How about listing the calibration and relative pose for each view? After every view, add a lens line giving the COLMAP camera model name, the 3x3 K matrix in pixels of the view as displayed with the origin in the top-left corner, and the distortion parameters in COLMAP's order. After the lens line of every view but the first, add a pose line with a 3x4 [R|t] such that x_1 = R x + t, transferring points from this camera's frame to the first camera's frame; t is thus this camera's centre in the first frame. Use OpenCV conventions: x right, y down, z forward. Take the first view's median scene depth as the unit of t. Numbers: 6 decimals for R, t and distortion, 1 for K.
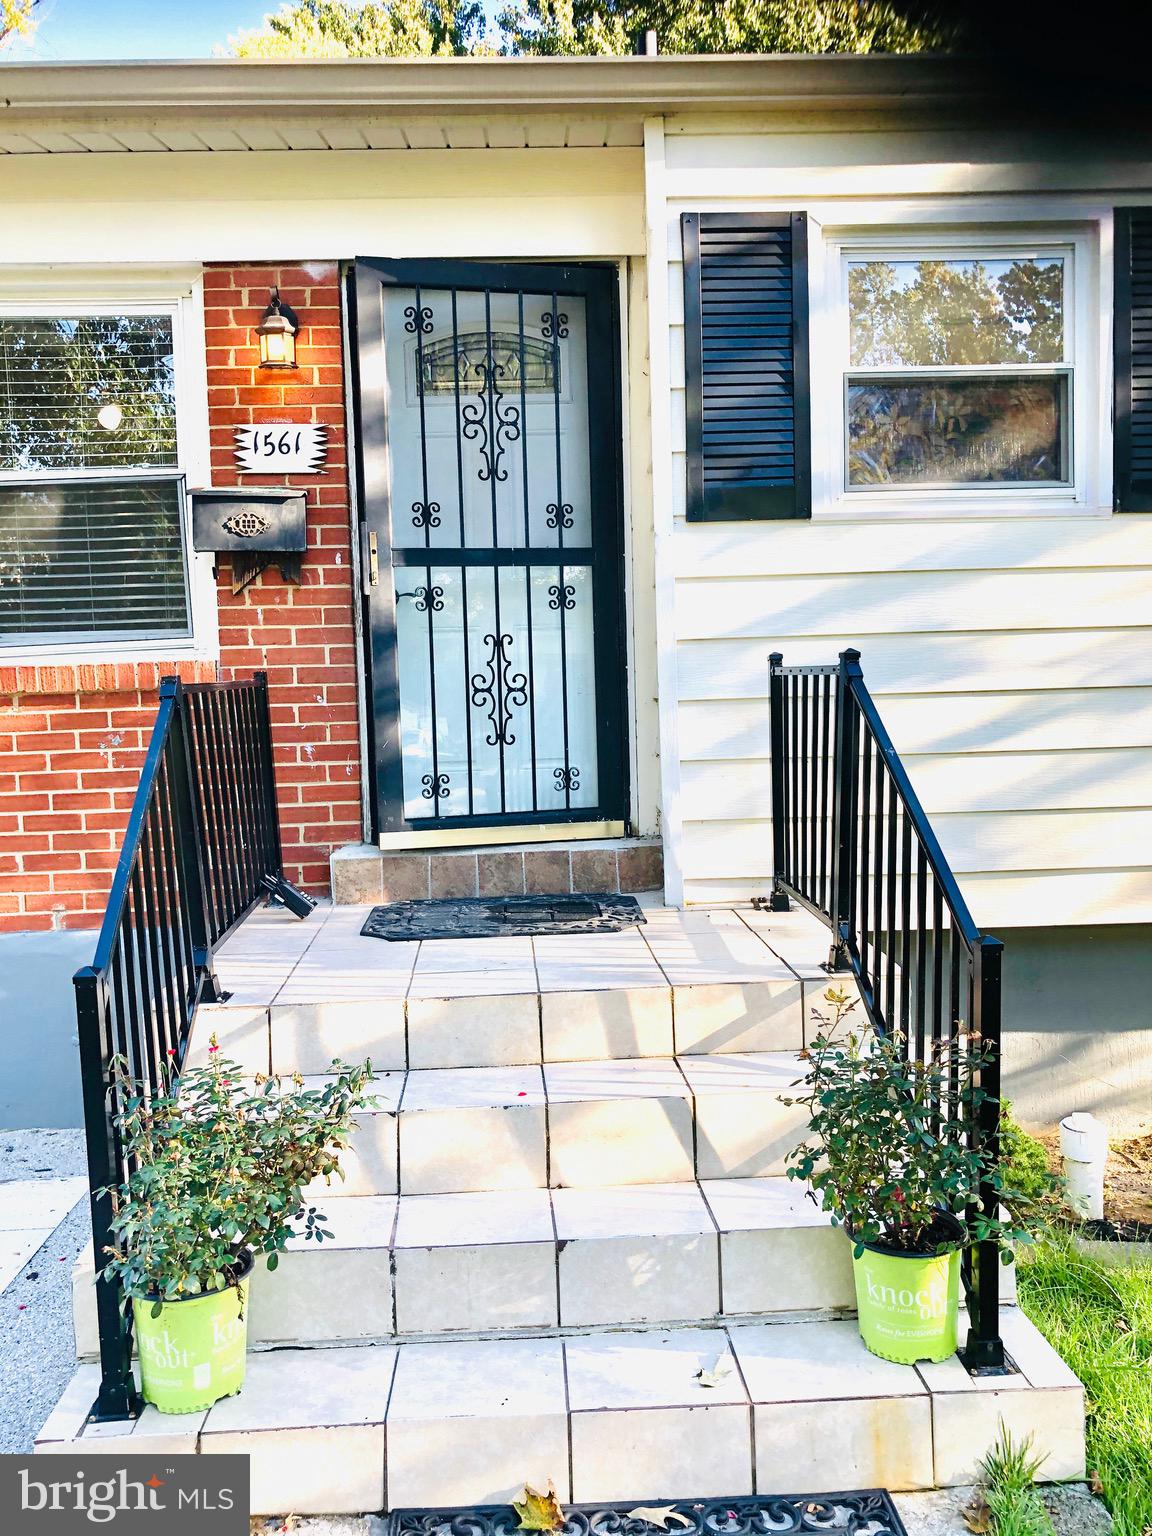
lens RADIAL K [[1265.3, 0, 576.0], [0, 1265.3, 768.0], [0, 0, 1]] dist [0.008946, 0.002733]
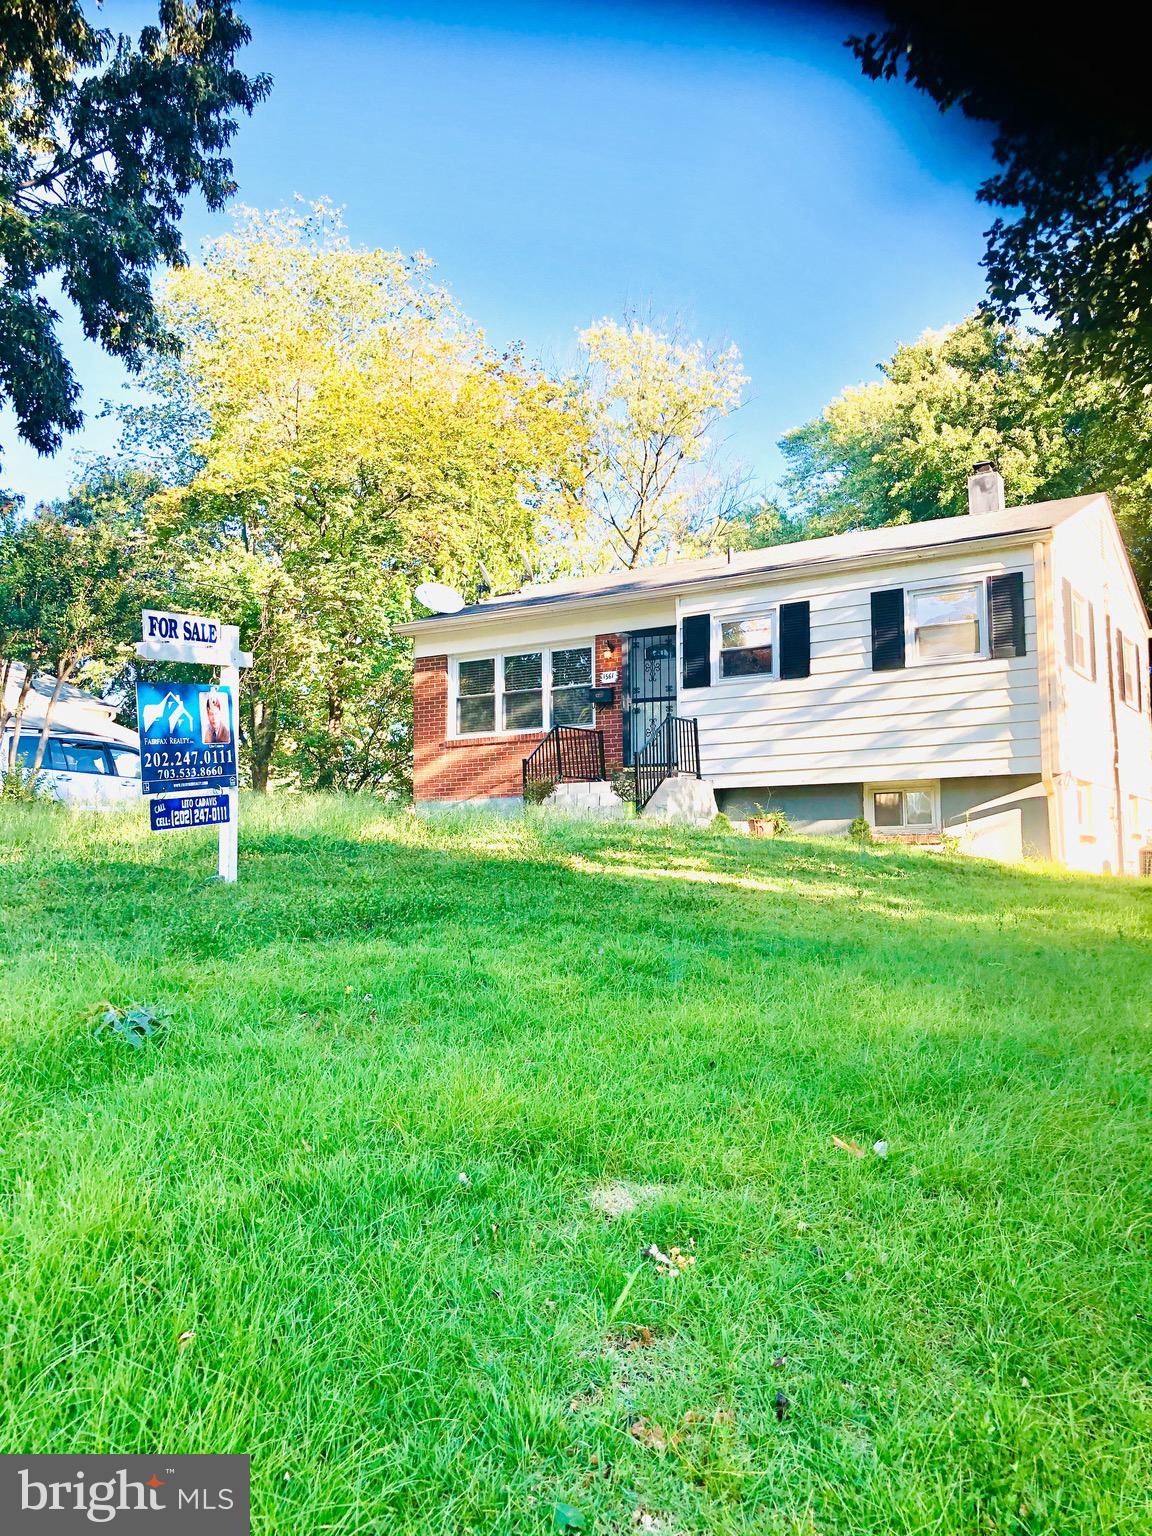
lens RADIAL K [[1238.7, 0, 576.0], [0, 1238.7, 768.0], [0, 0, 1]] dist [0.093195, -0.000754]
pose [[0.836778, -0.033899, -0.546491, 1.909430], [-0.034264, 0.992884, -0.114053, 0.517904], [0.546469, 0.114162, 0.829662, -2.432707]]
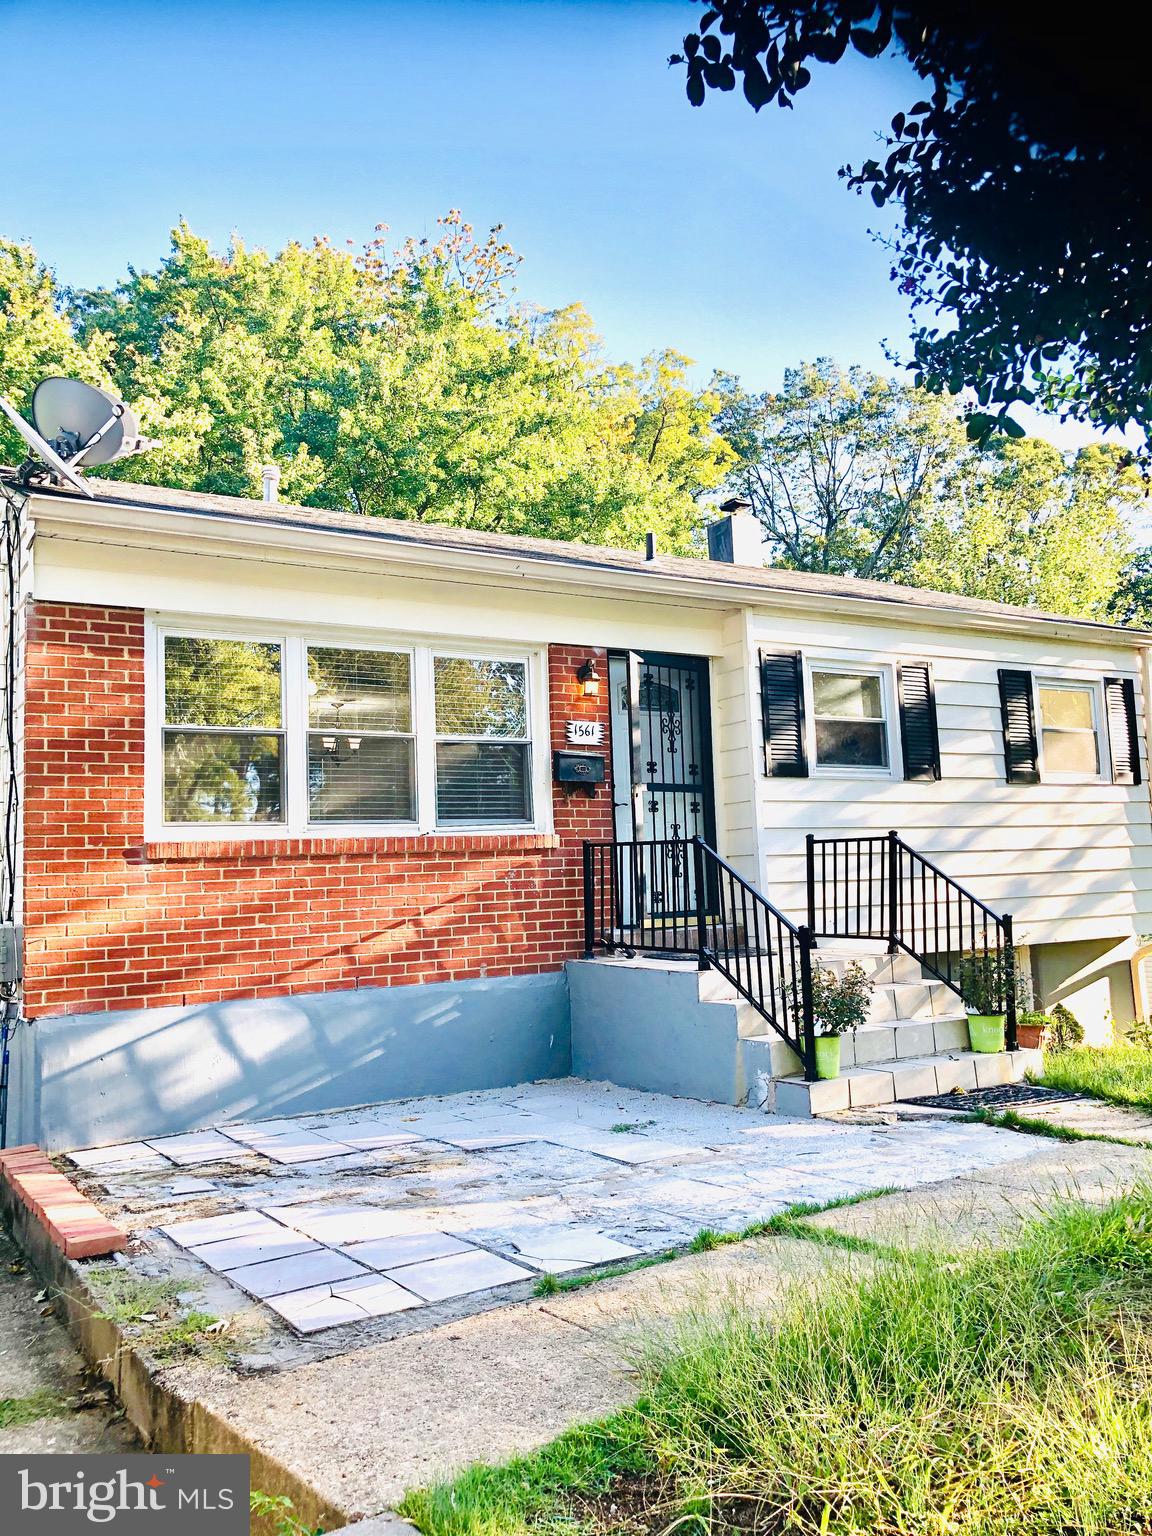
lens RADIAL K [[1265.3, 0, 576.0], [0, 1265.3, 768.0], [0, 0, 1]] dist [0.008946, 0.002733]
pose [[0.859212, 0.036297, 0.510331, -1.299464], [0.043434, 0.988704, -0.143448, 0.099981], [-0.509773, 0.145418, 0.847930, -0.735491]]
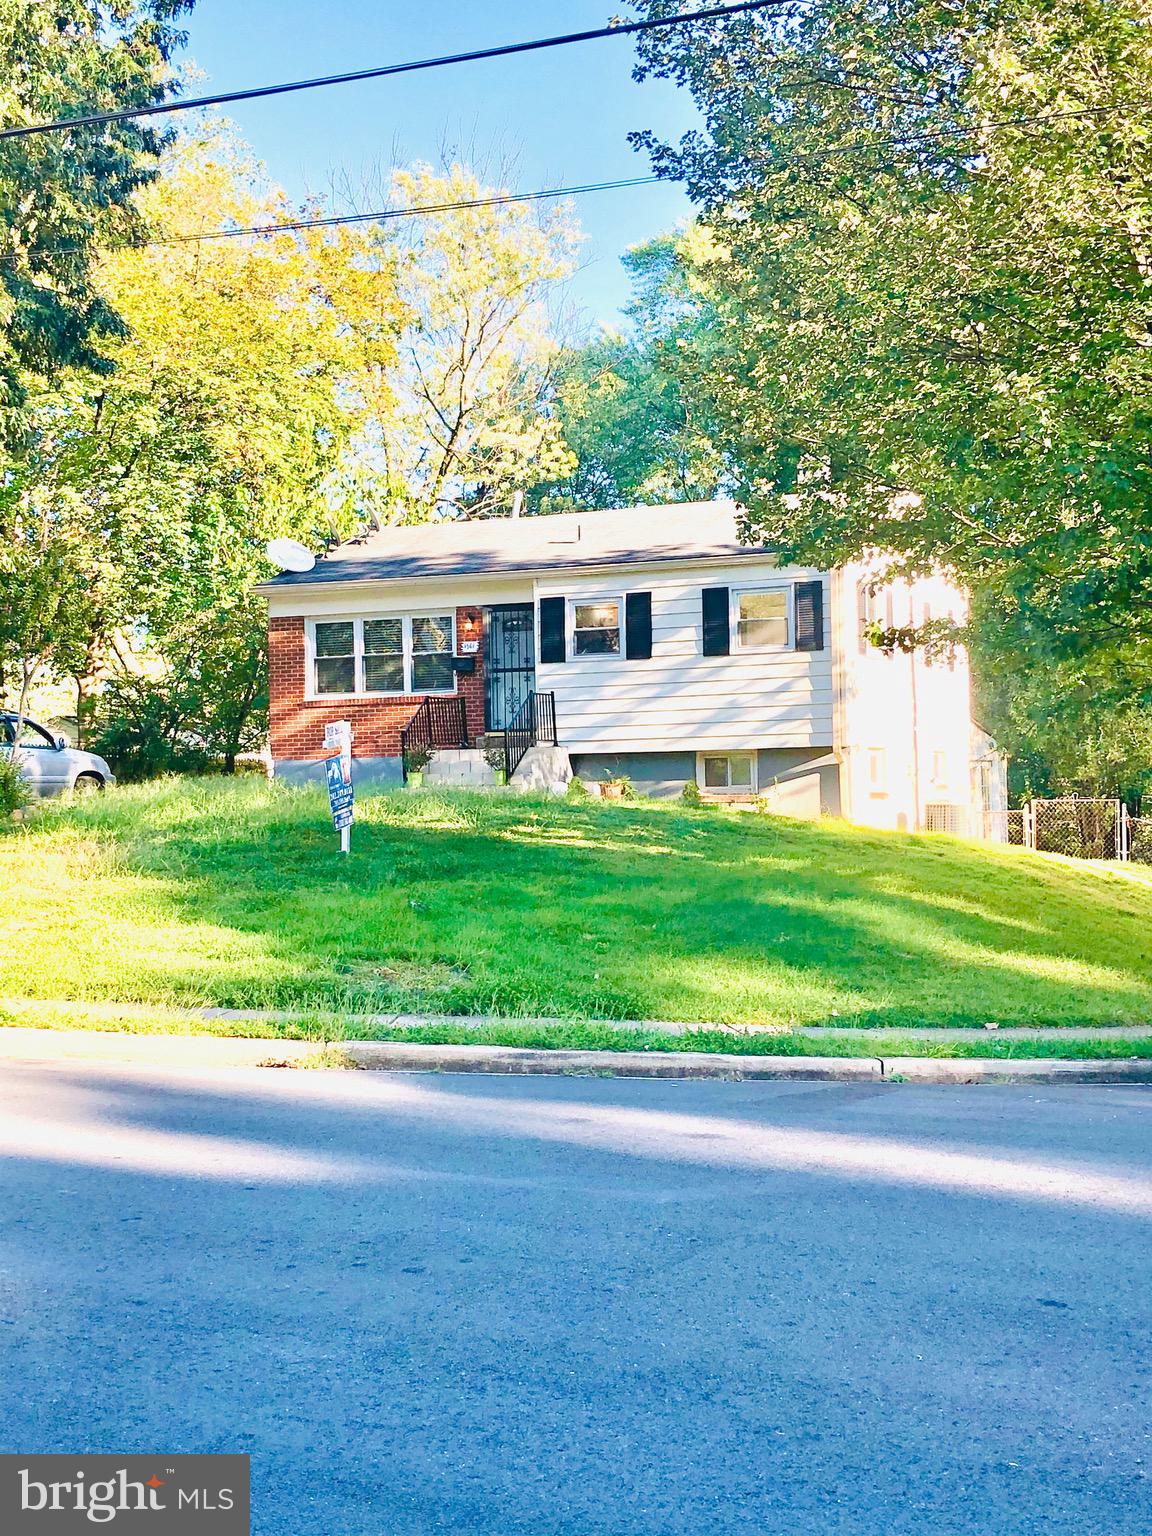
lens RADIAL K [[2077.2, 0, 576.0], [0, 2077.2, 768.0], [0, 0, 1]] dist [0.375018, 0.001418]
pose [[0.905173, -0.003178, -0.425032, 3.264771], [-0.017920, 0.998798, -0.045630, 0.510241], [0.424666, 0.048920, 0.904028, -5.532436]]
